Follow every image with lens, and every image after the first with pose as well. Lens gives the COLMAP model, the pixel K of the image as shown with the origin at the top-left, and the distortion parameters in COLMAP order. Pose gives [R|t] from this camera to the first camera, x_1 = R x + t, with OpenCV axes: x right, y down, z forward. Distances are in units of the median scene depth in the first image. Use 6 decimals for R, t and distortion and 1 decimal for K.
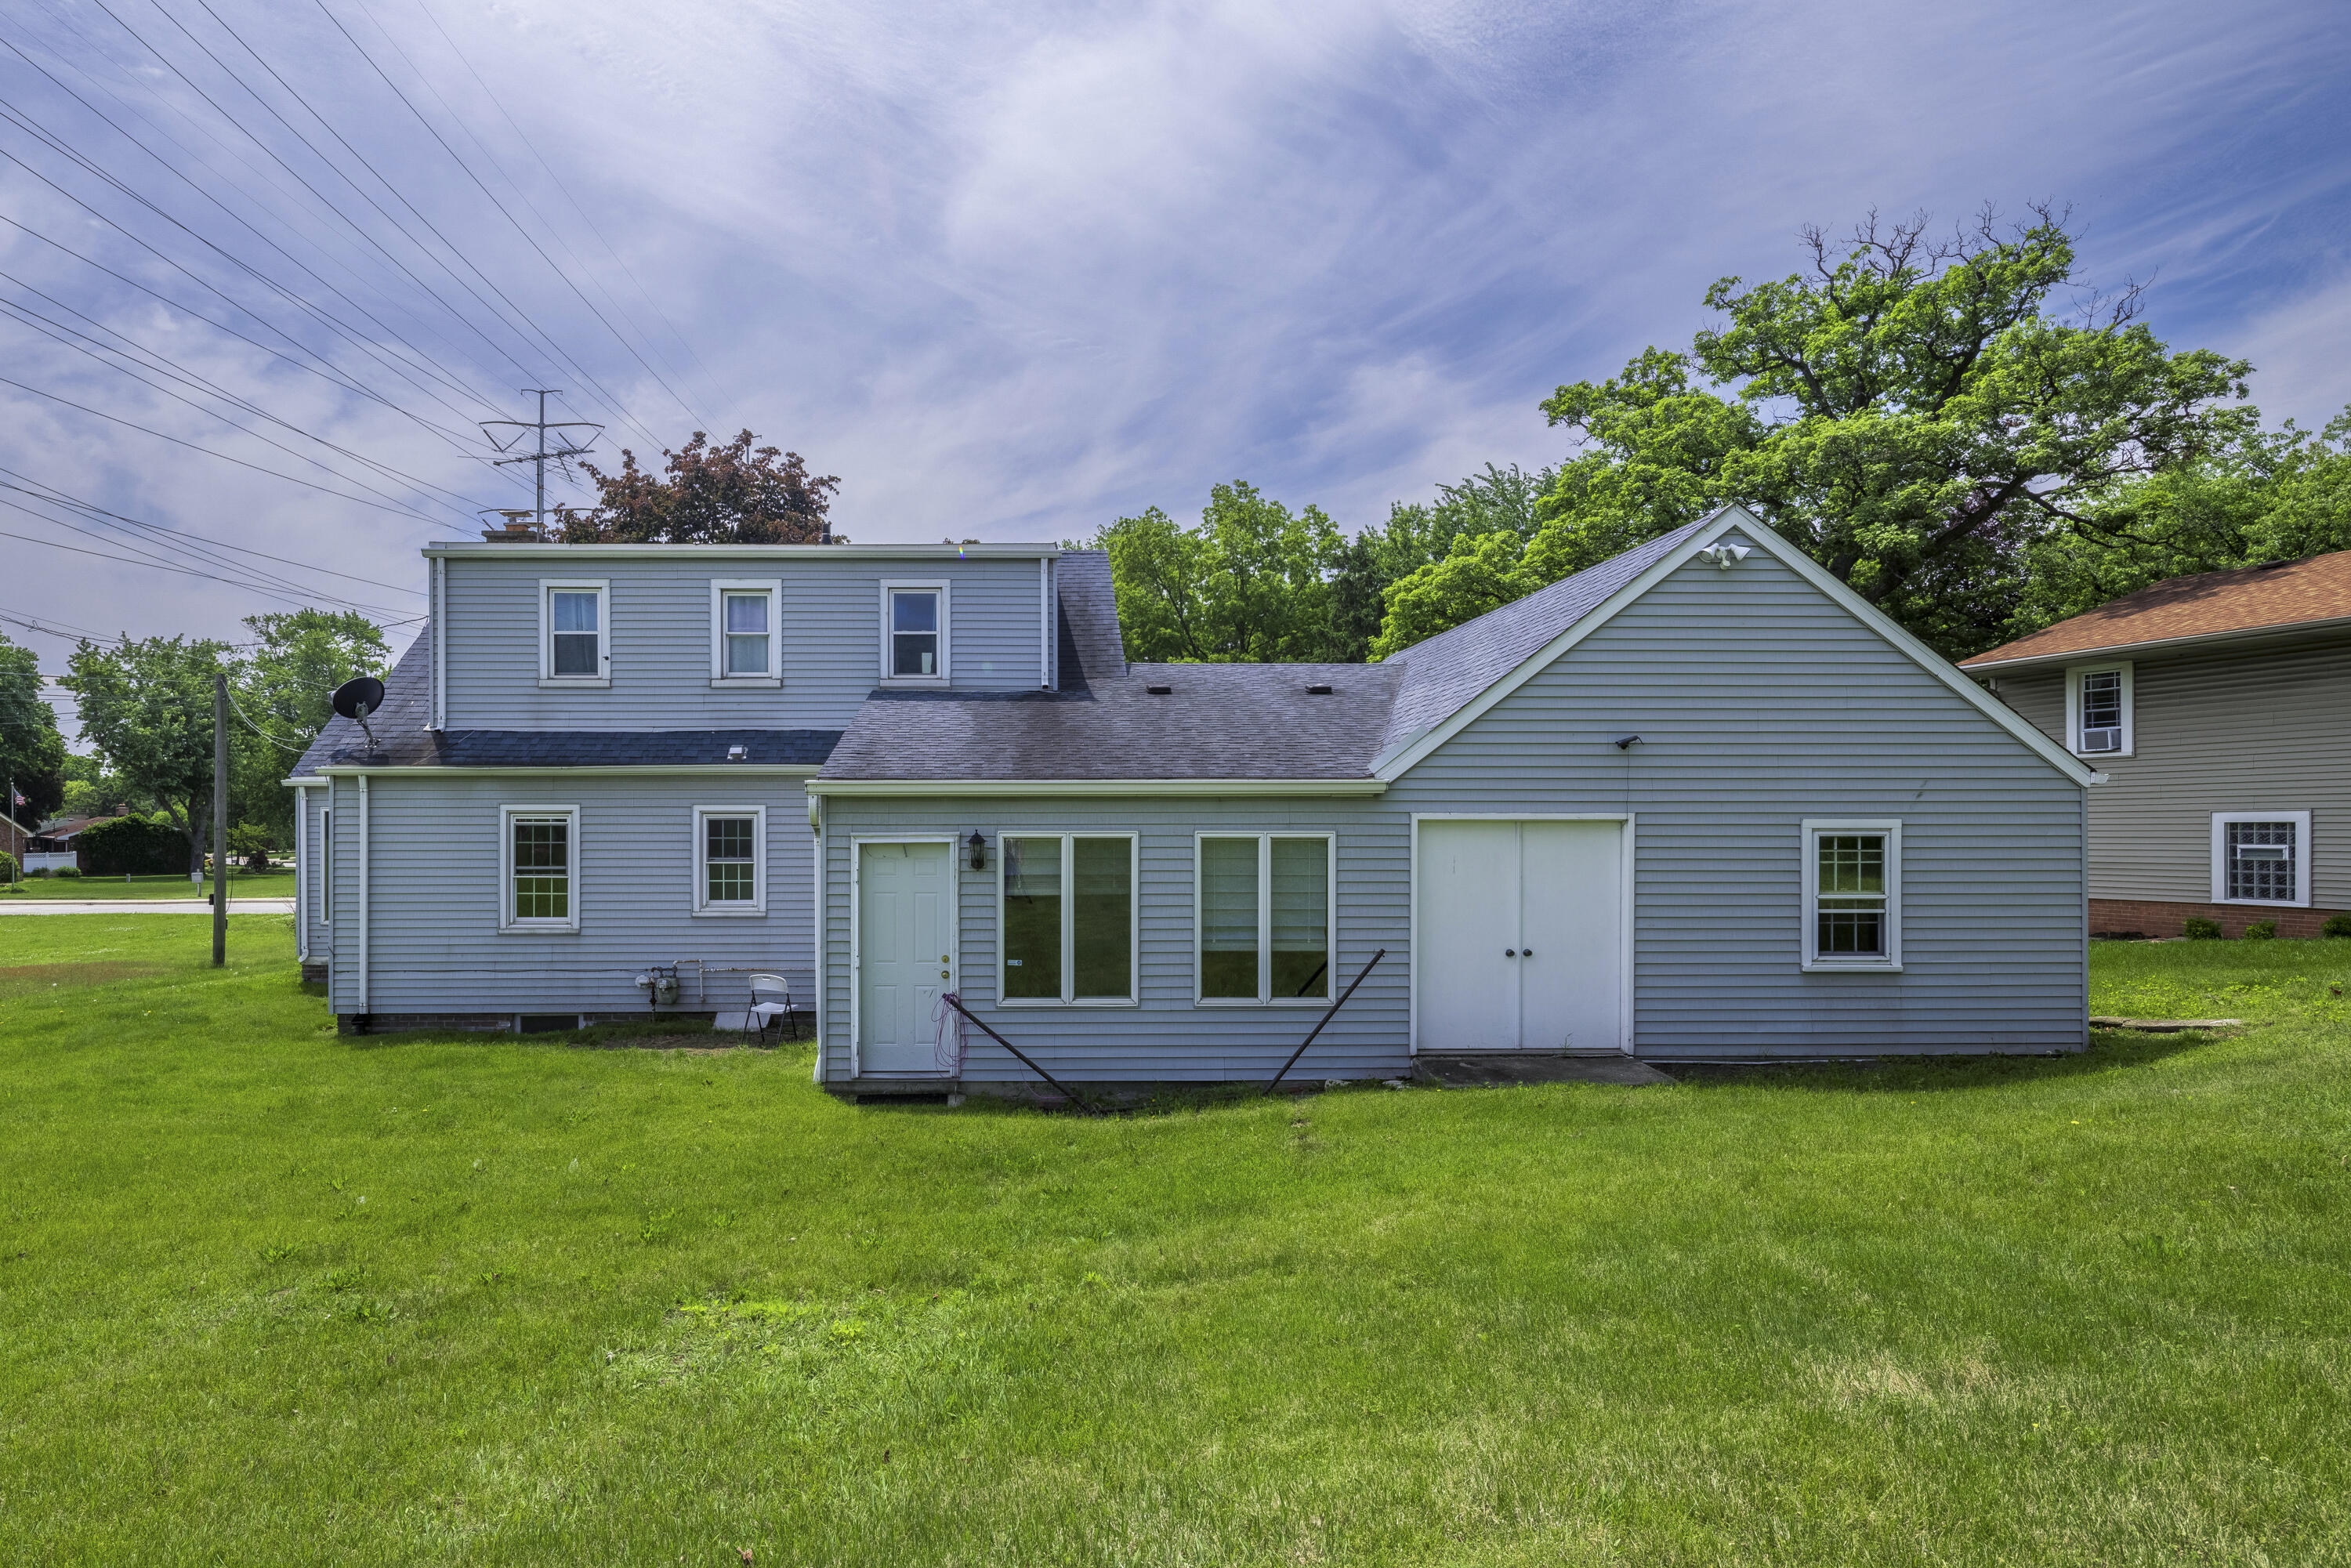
lens RADIAL K [[1257.6, 0, 1063.7], [0, 1257.6, 836.0], [0, 0, 1]] dist [-0.002097, -0.000714]
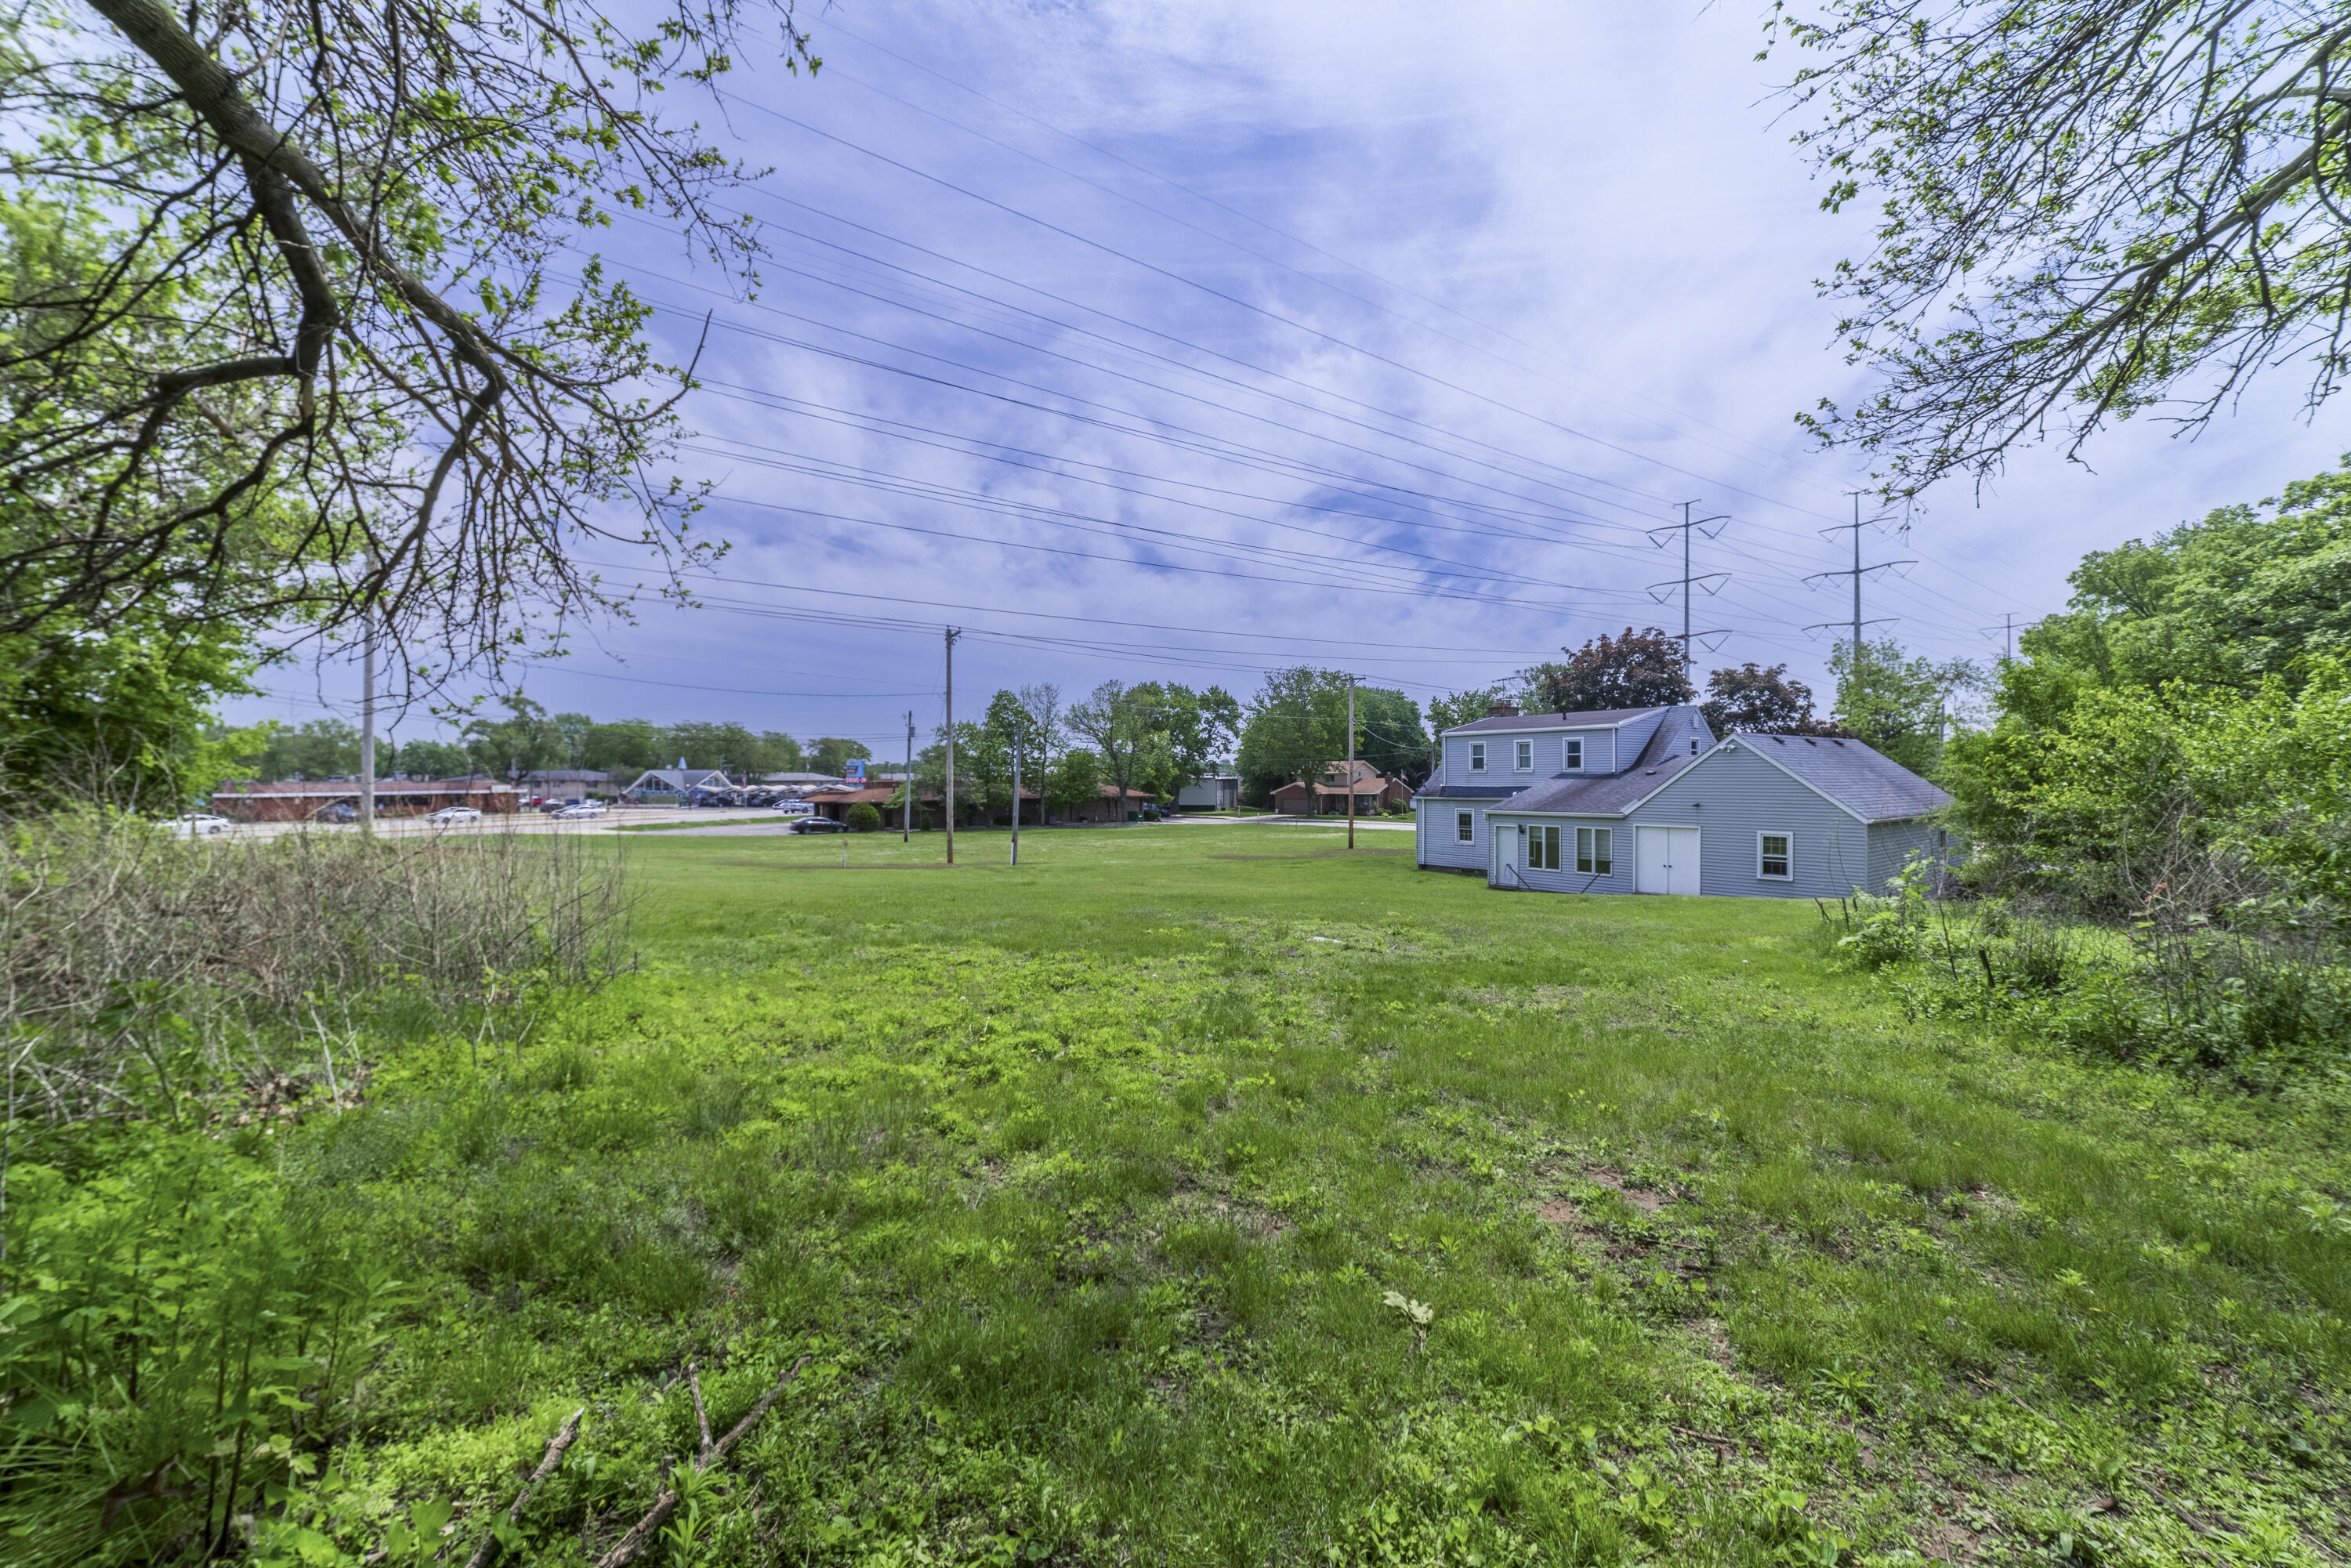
lens RADIAL K [[921.5, 0, 1175.5], [0, 921.5, 784.0], [0, 0, 1]] dist [-0.000007, -0.000034]
pose [[0.564772, 0.004245, -0.825236, 1.257913], [-0.002477, 0.999991, 0.003449, -0.100610], [0.825244, 0.000096, 0.564777, -1.126450]]
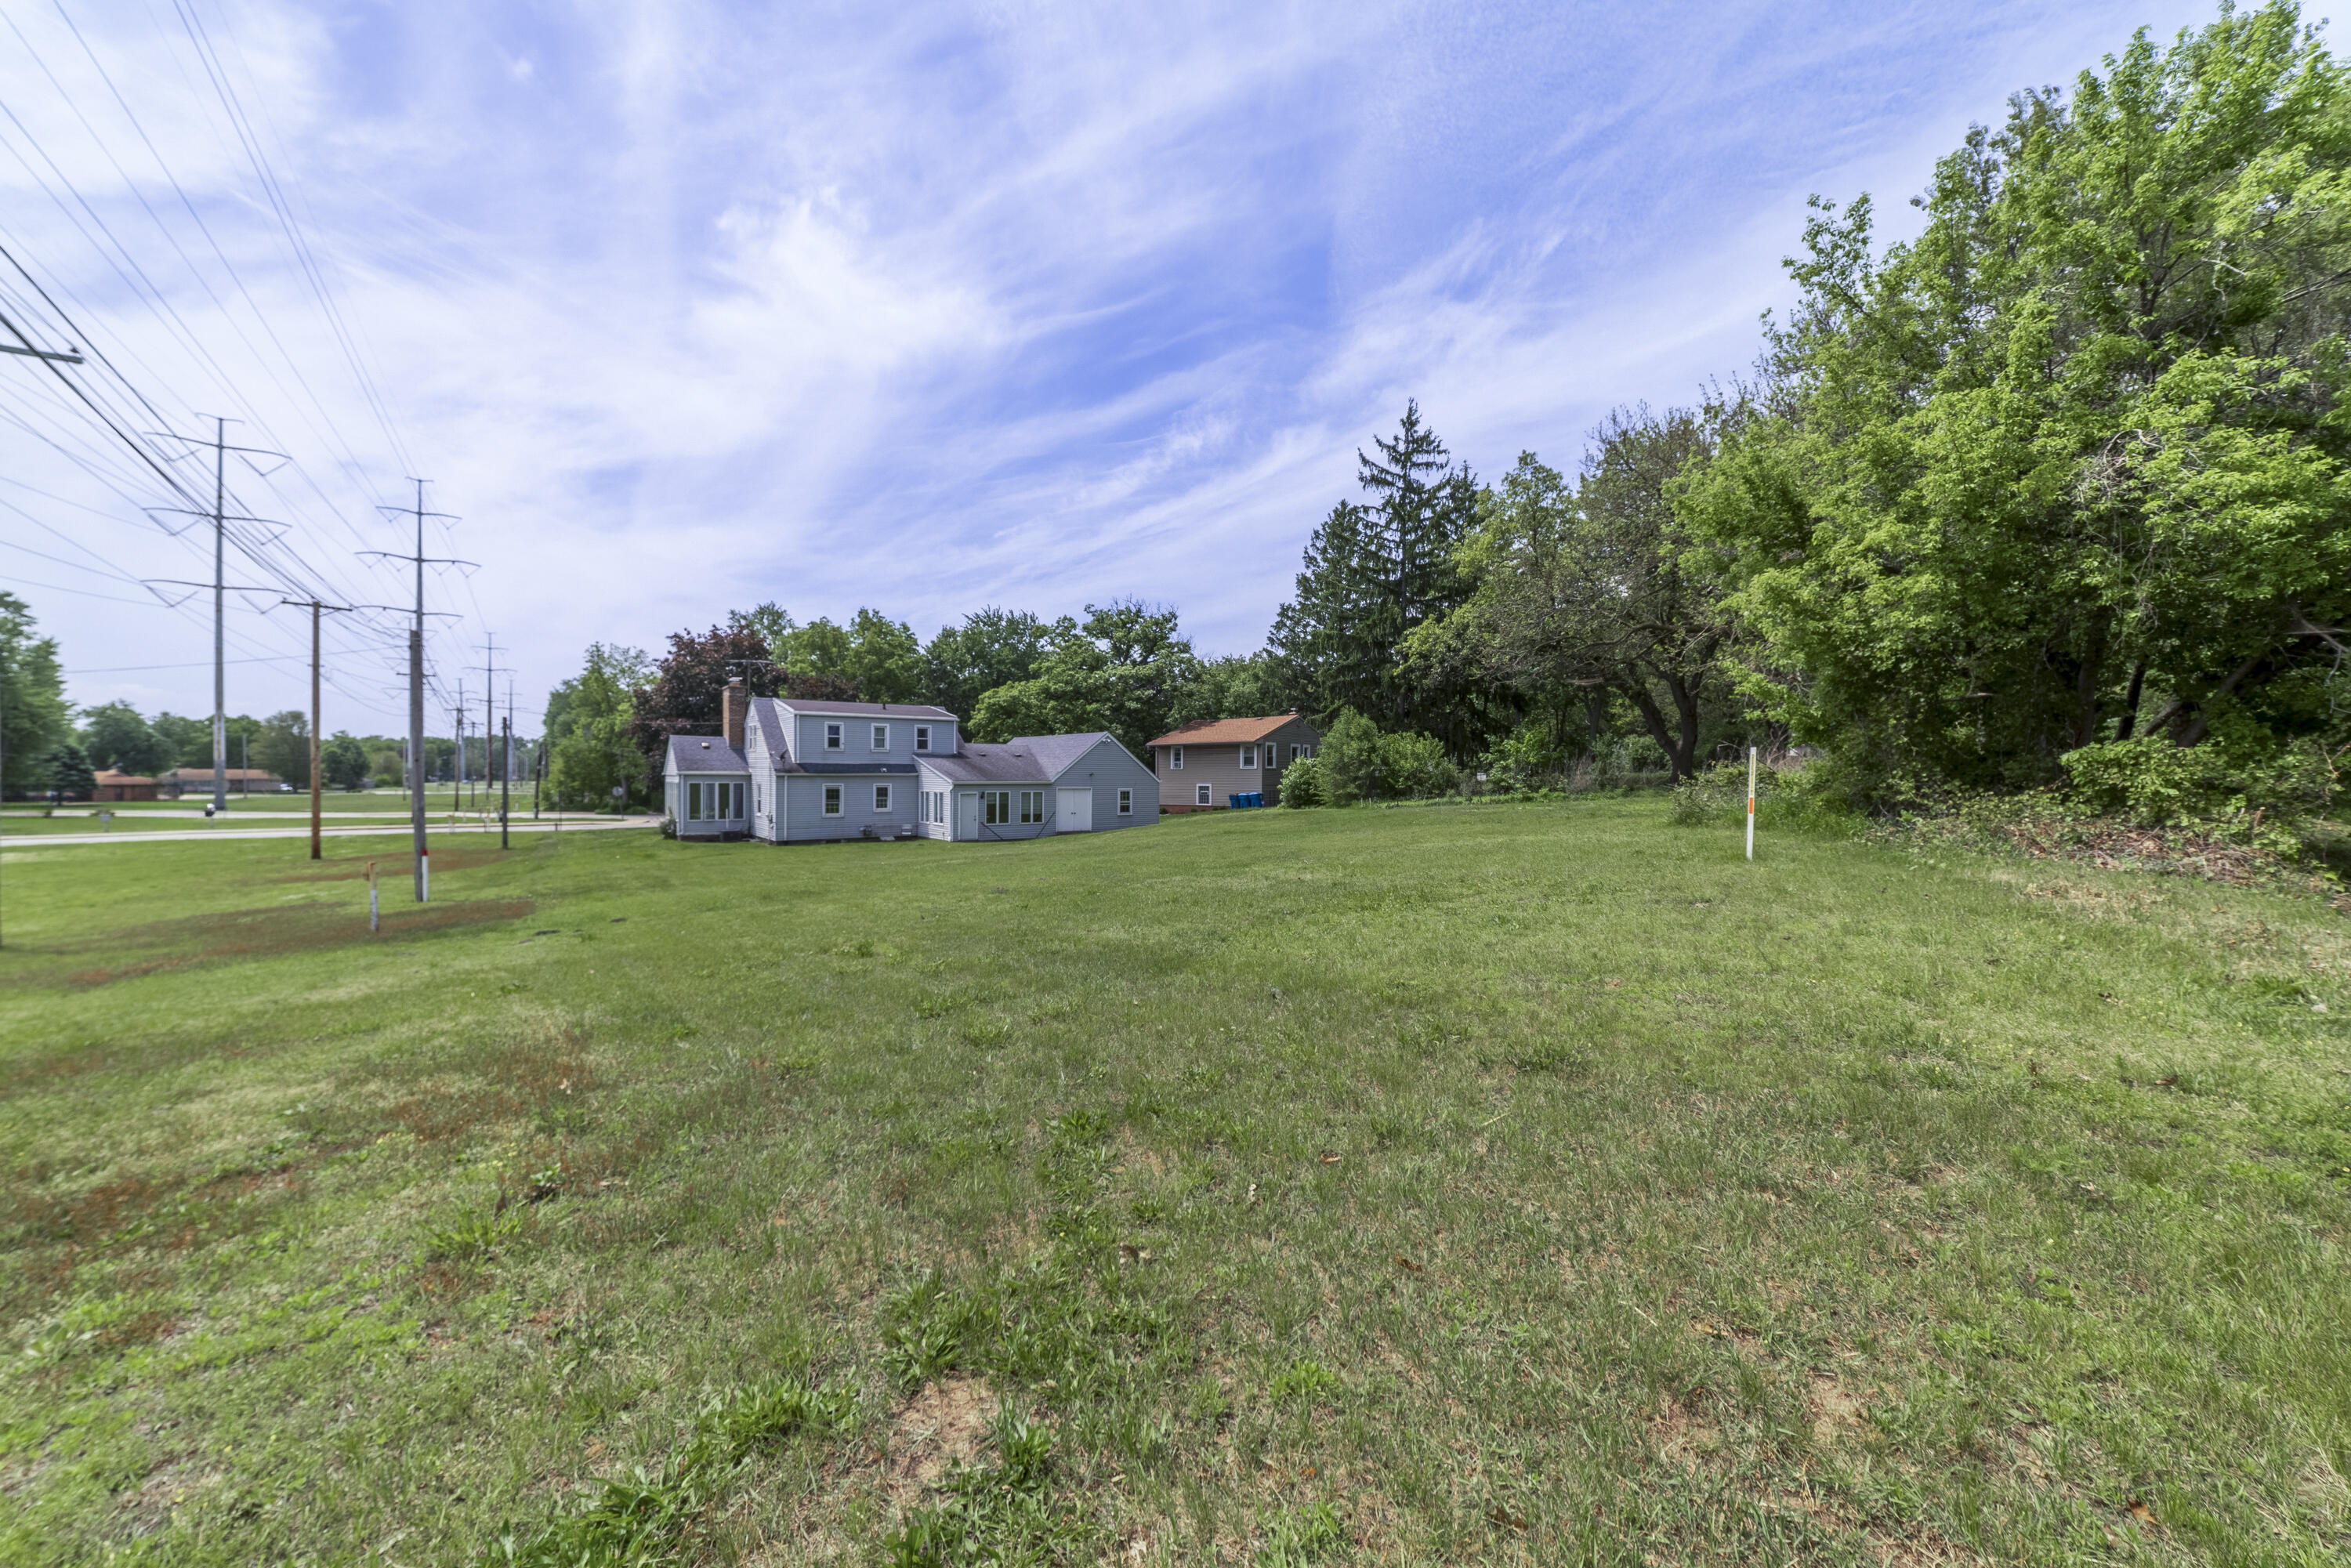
lens RADIAL K [[921.5, 0, 1175.5], [0, 921.5, 784.0], [0, 0, 1]] dist [-0.000007, -0.000034]
pose [[0.816183, -0.000807, 0.577792, -1.187787], [-0.002872, 0.999981, 0.005453, -0.041982], [-0.577786, -0.006110, 0.816166, -1.886305]]
